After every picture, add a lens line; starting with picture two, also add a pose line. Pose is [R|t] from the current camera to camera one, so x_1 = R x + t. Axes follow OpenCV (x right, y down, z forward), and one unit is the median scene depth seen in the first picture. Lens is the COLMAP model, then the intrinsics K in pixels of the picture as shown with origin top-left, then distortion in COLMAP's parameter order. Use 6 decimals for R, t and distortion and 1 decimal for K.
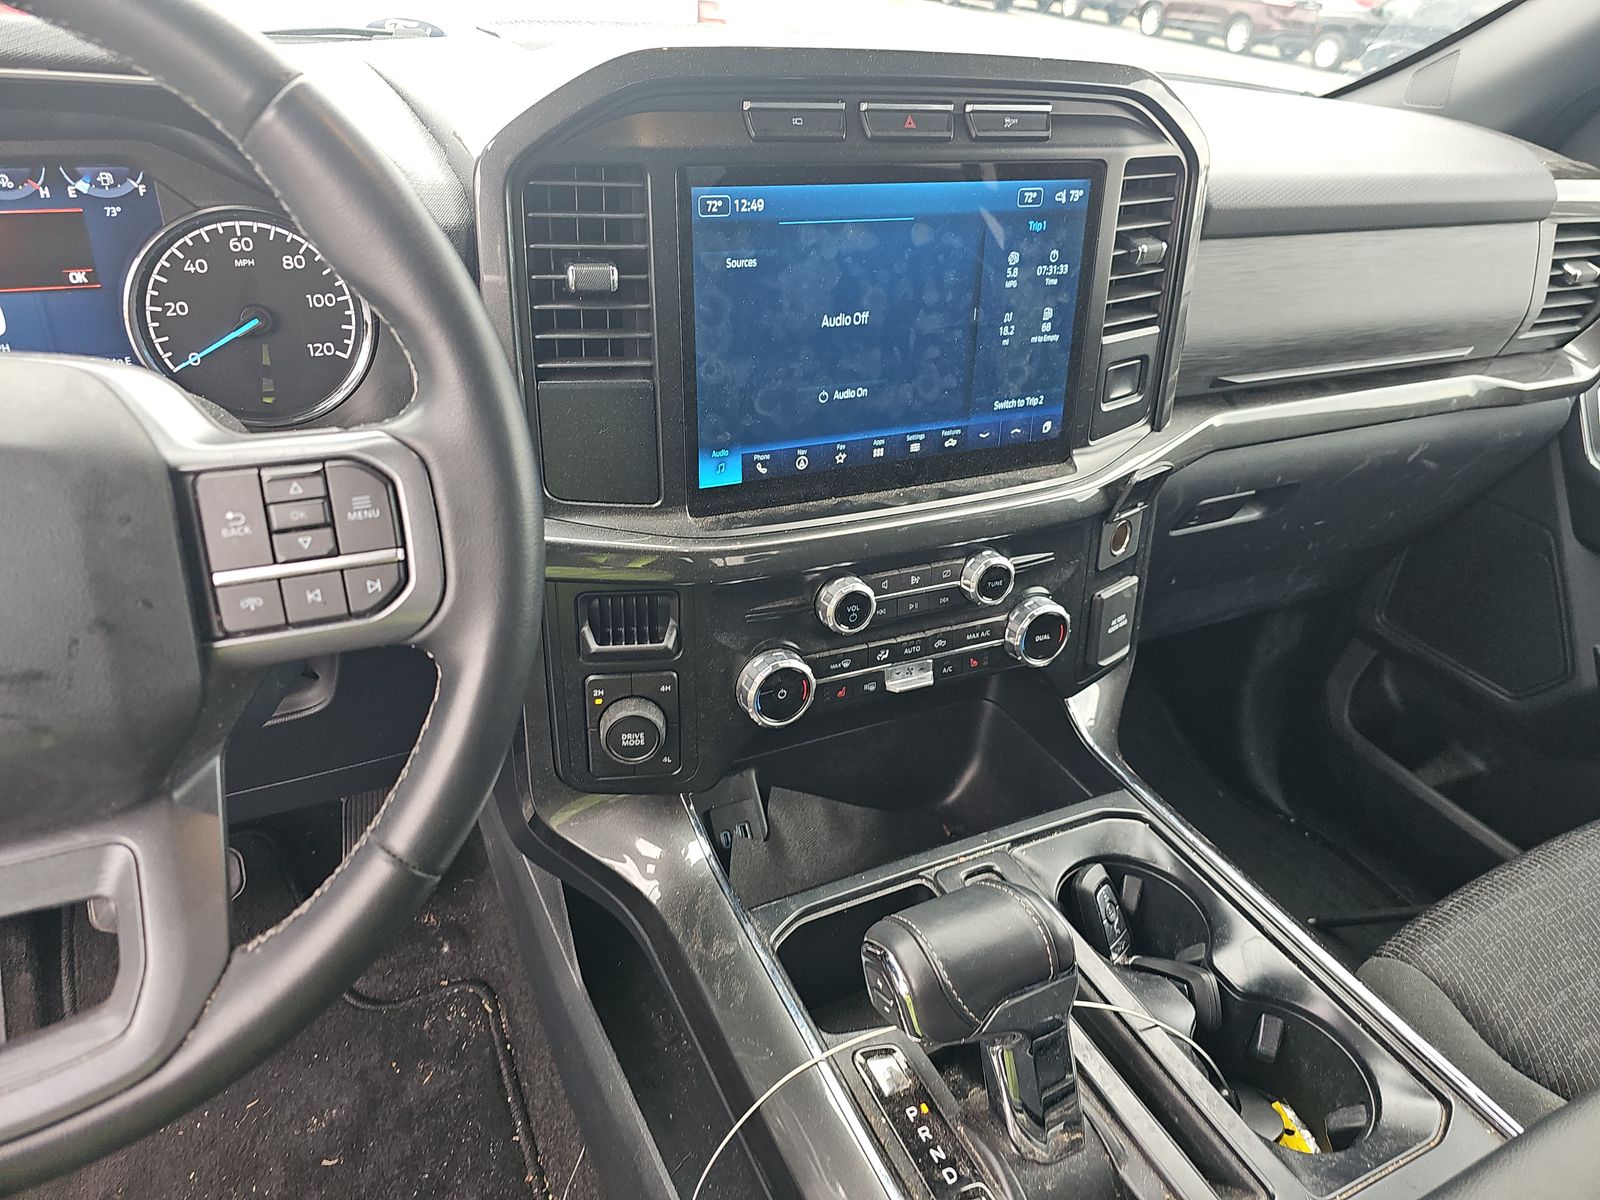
lens RADIAL K [[1092.7, 0, 800.0], [0, 1092.7, 600.0], [0, 0, 1]] dist [0.064394, -0.048650]
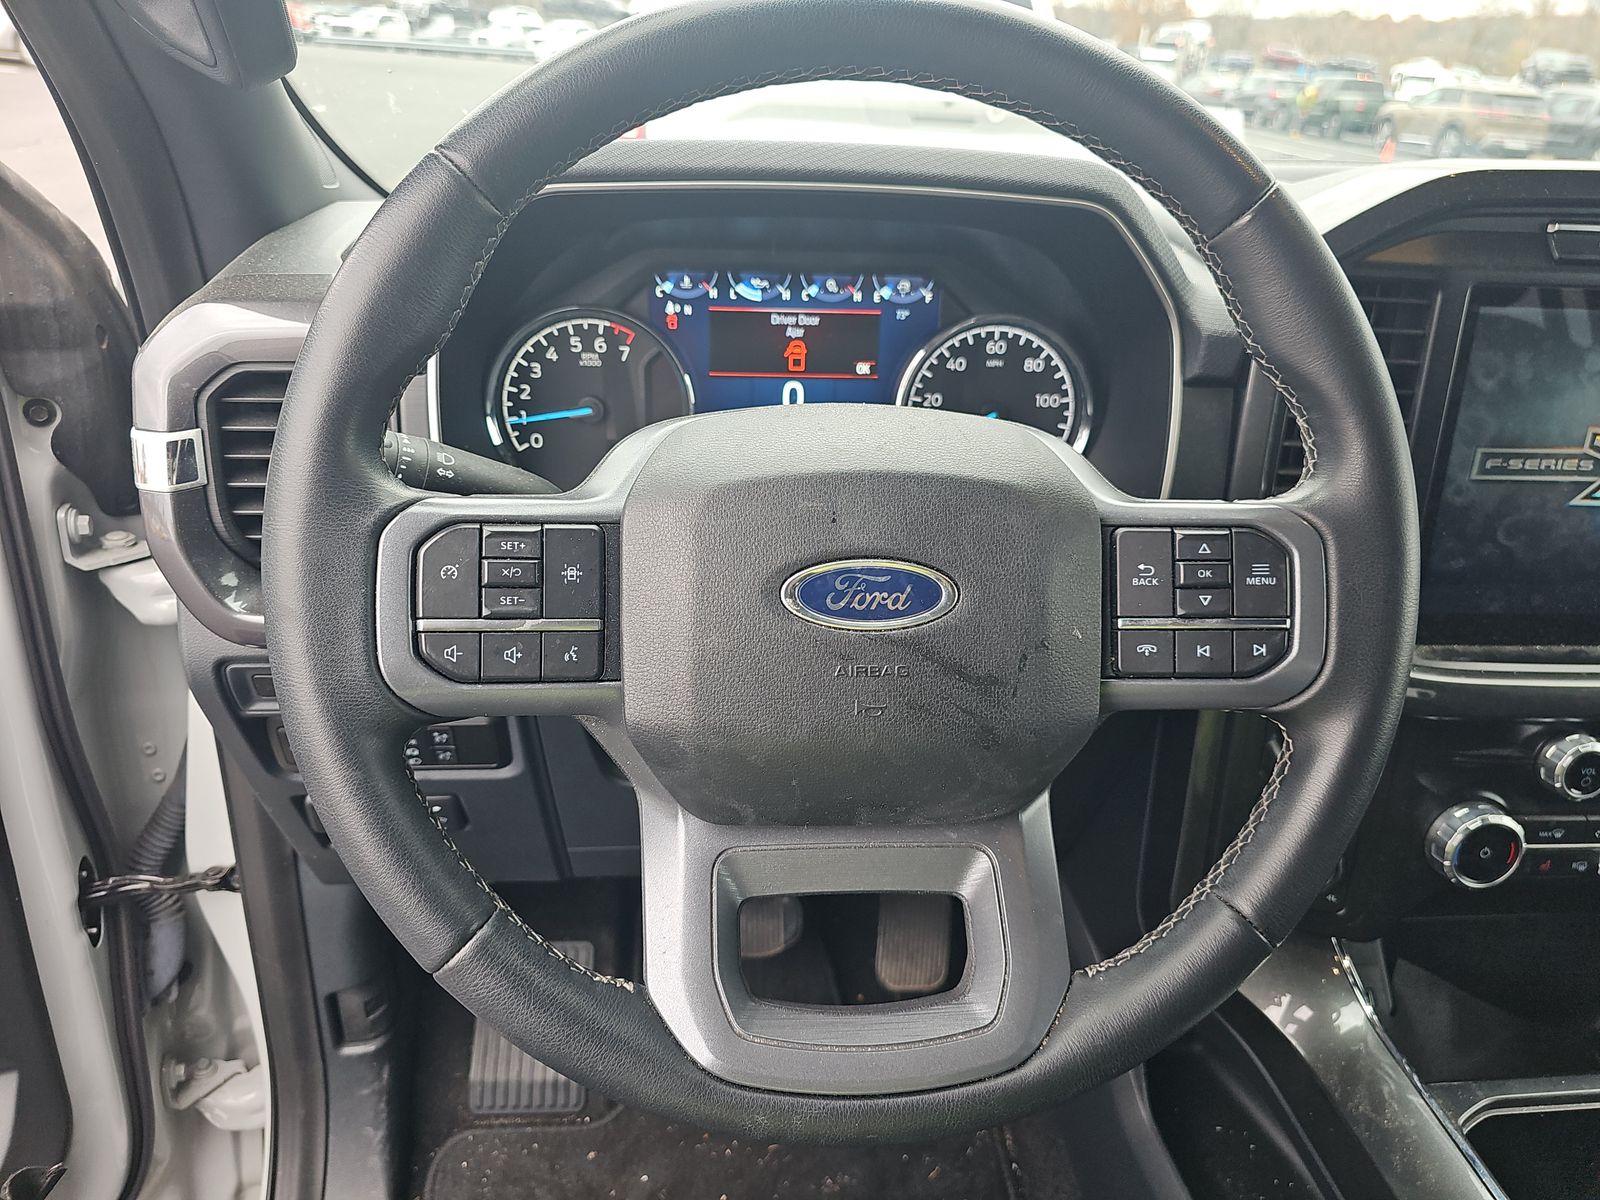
lens RADIAL K [[1112.5, 0, 801.6], [0, 1112.5, 623.6], [0, 0, 1]] dist [0.075743, -0.087392]
pose [[0.931288, 0.131267, -0.339811, -0.268786], [-0.166788, 0.982951, -0.077393, 0.072262], [0.323858, 0.128752, 0.937304, -0.080218]]
